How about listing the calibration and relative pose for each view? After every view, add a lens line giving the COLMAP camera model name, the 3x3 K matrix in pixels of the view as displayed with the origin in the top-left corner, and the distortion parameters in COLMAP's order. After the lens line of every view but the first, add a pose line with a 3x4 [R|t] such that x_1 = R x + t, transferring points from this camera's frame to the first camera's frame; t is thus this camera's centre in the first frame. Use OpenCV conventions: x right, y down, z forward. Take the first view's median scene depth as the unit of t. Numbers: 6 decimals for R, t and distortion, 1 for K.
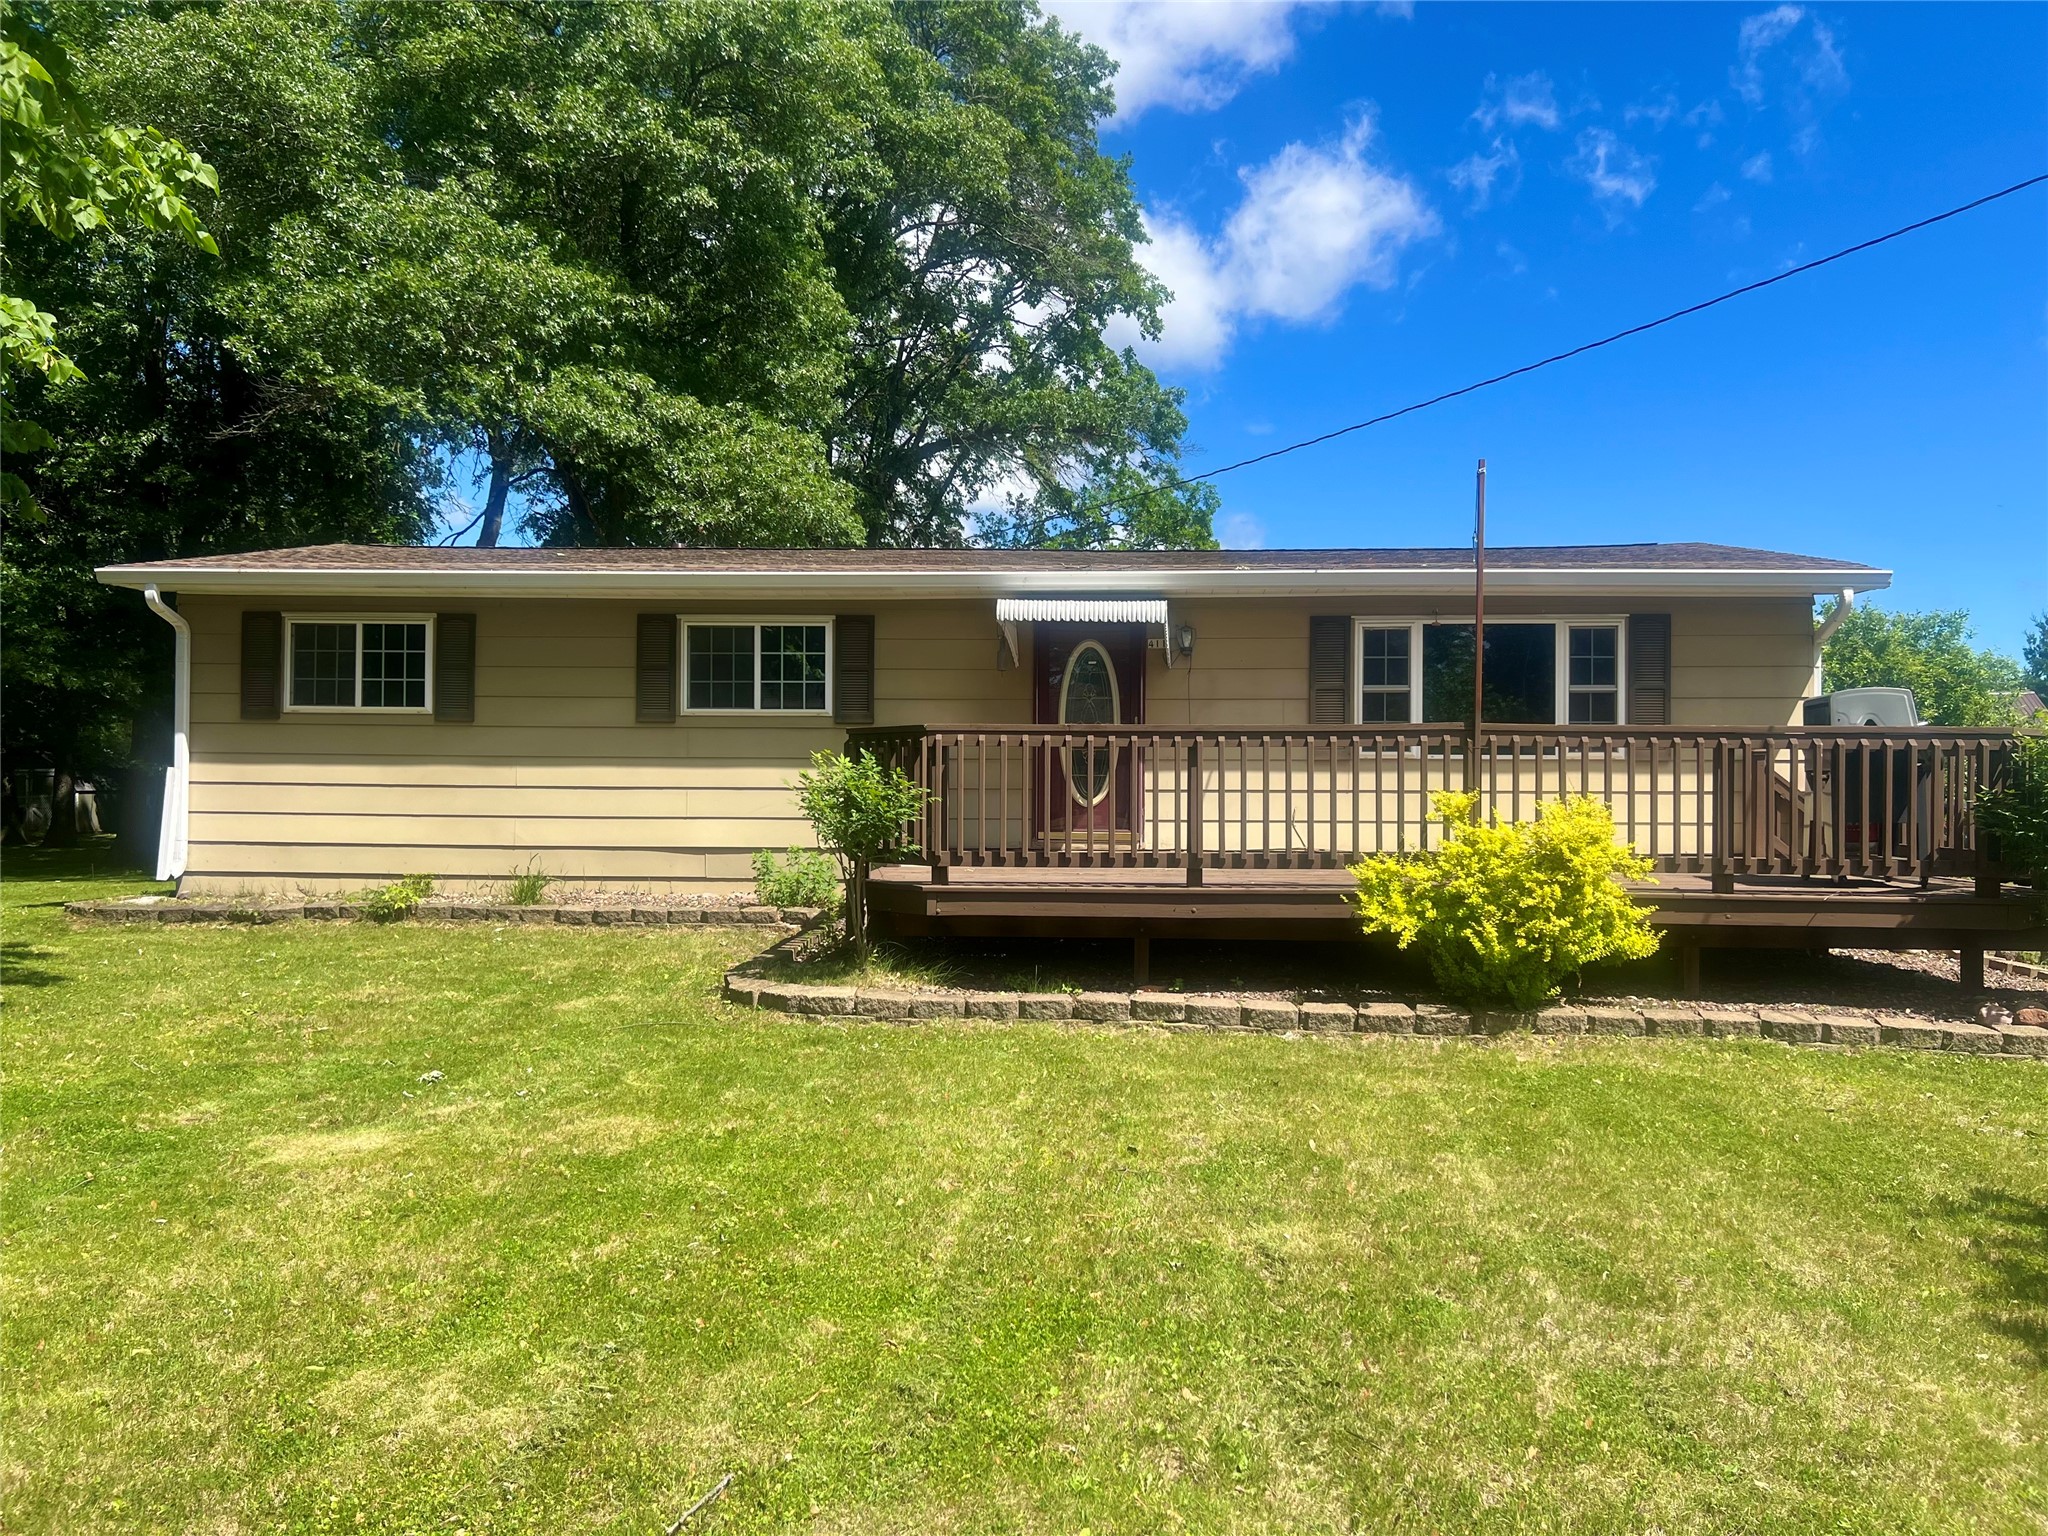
lens RADIAL K [[1552.0, 0, 1022.5], [0, 1552.0, 771.4], [0, 0, 1]] dist [0.043151, -0.043563]
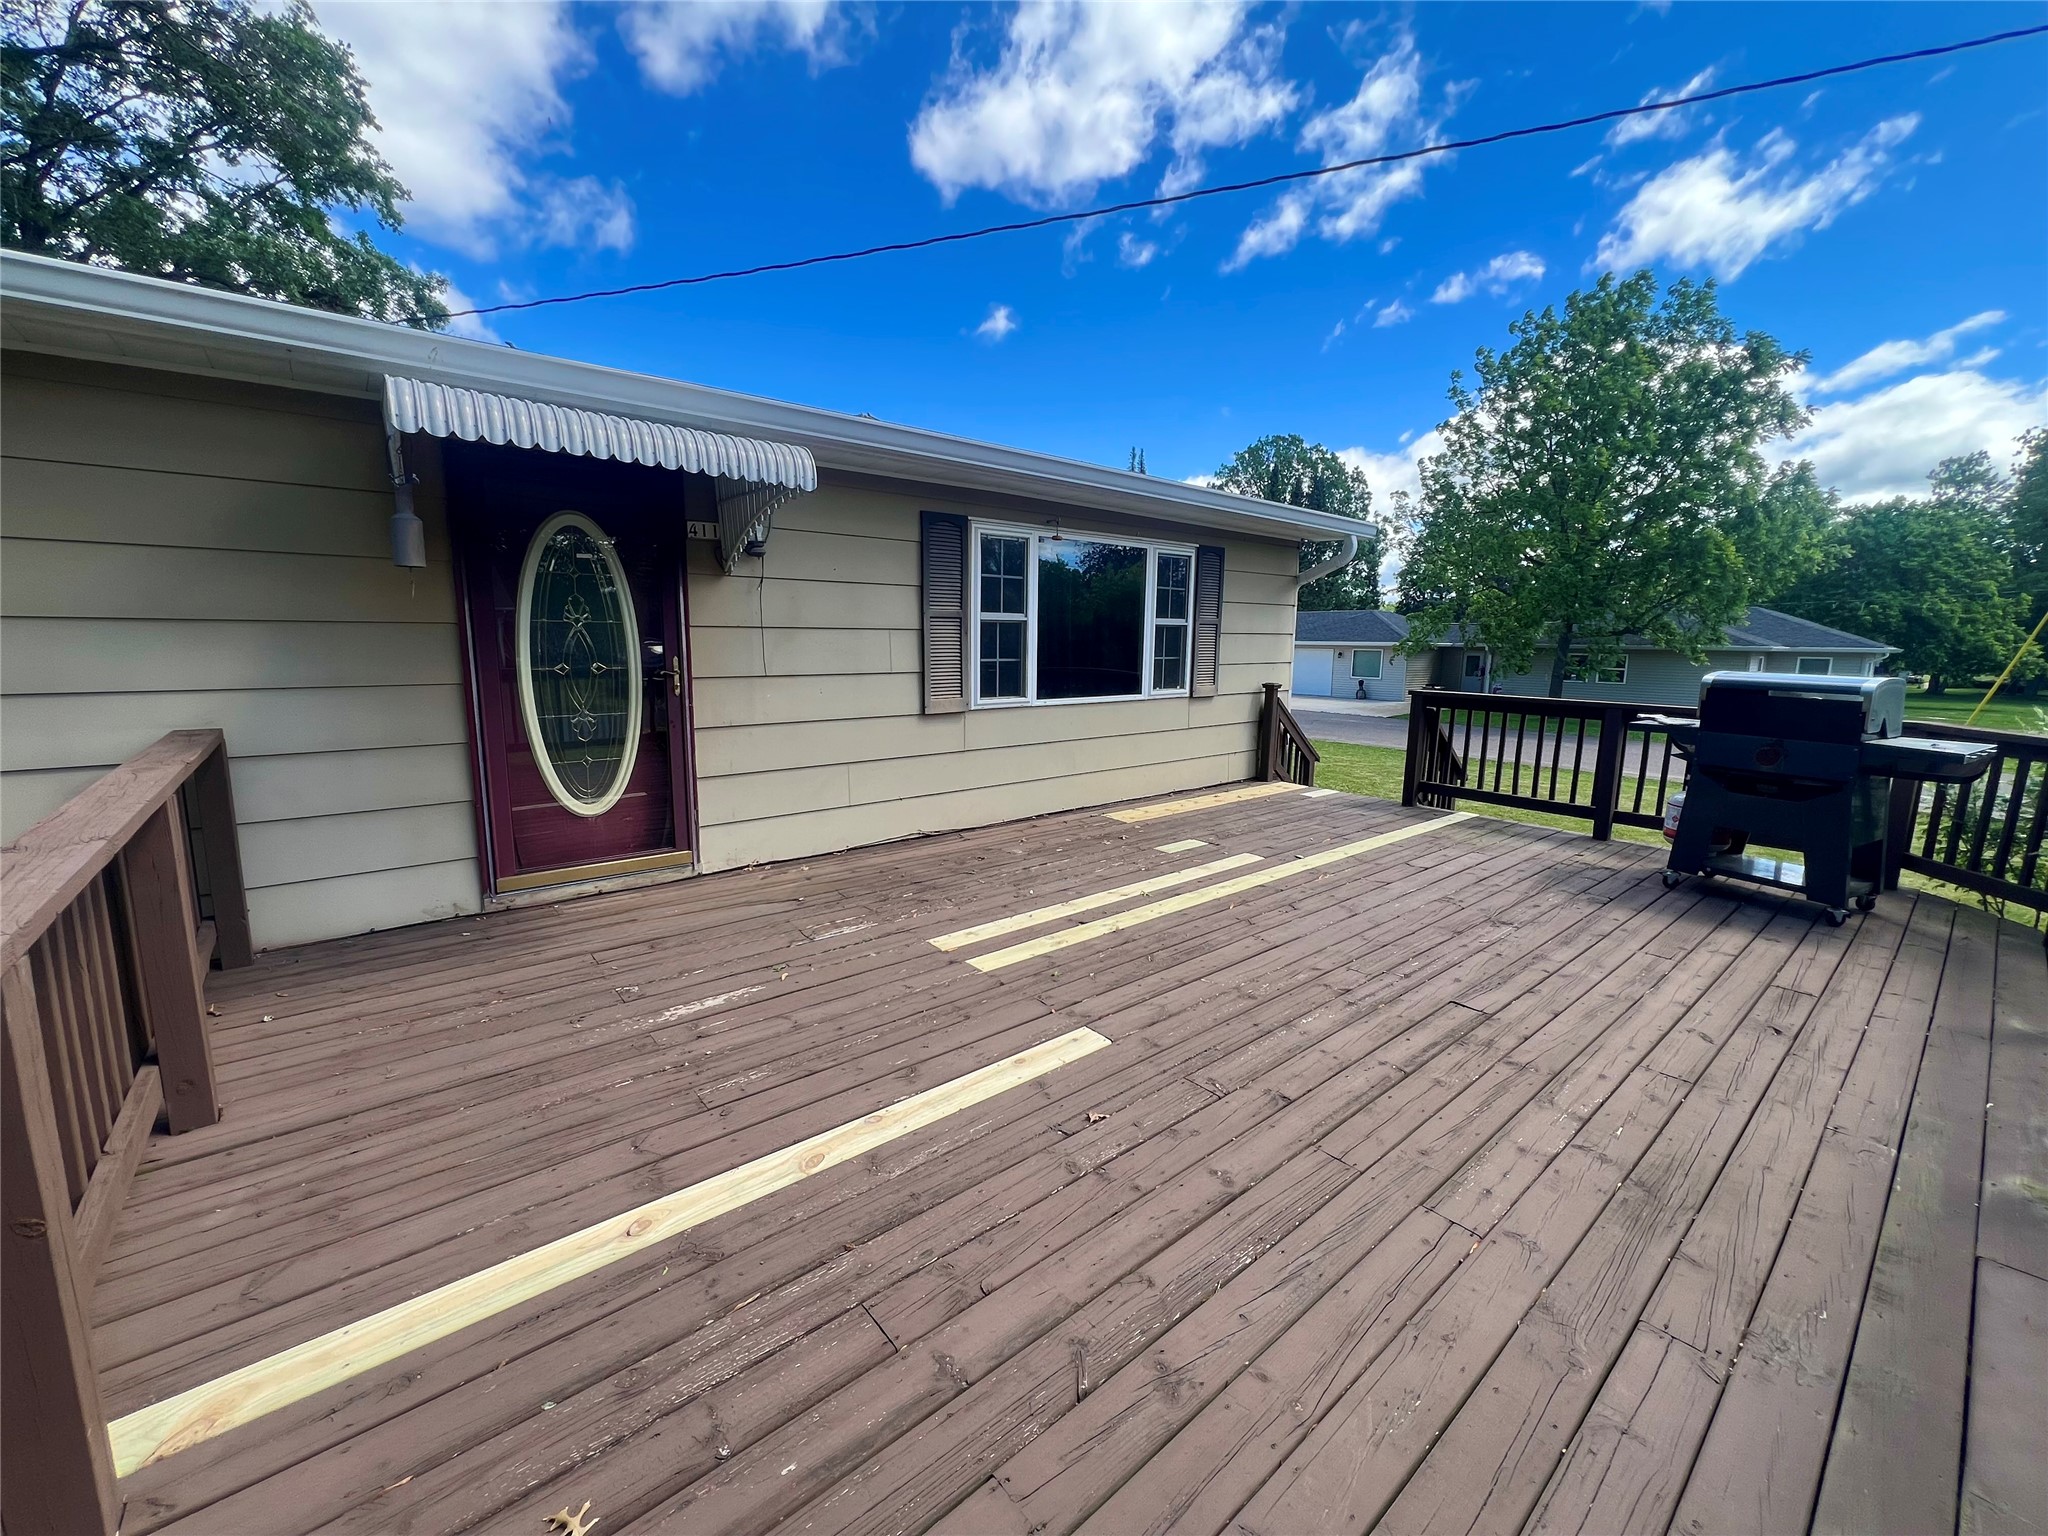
lens RADIAL K [[818.9, 0, 1021.5], [0, 818.9, 775.9], [0, 0, 1]] dist [-0.002452, 0.000946]
pose [[0.737184, -0.106000, 0.667325, -0.017491], [-0.020167, 0.983727, 0.178537, -0.024931], [-0.675391, -0.145072, 0.723050, 0.355654]]
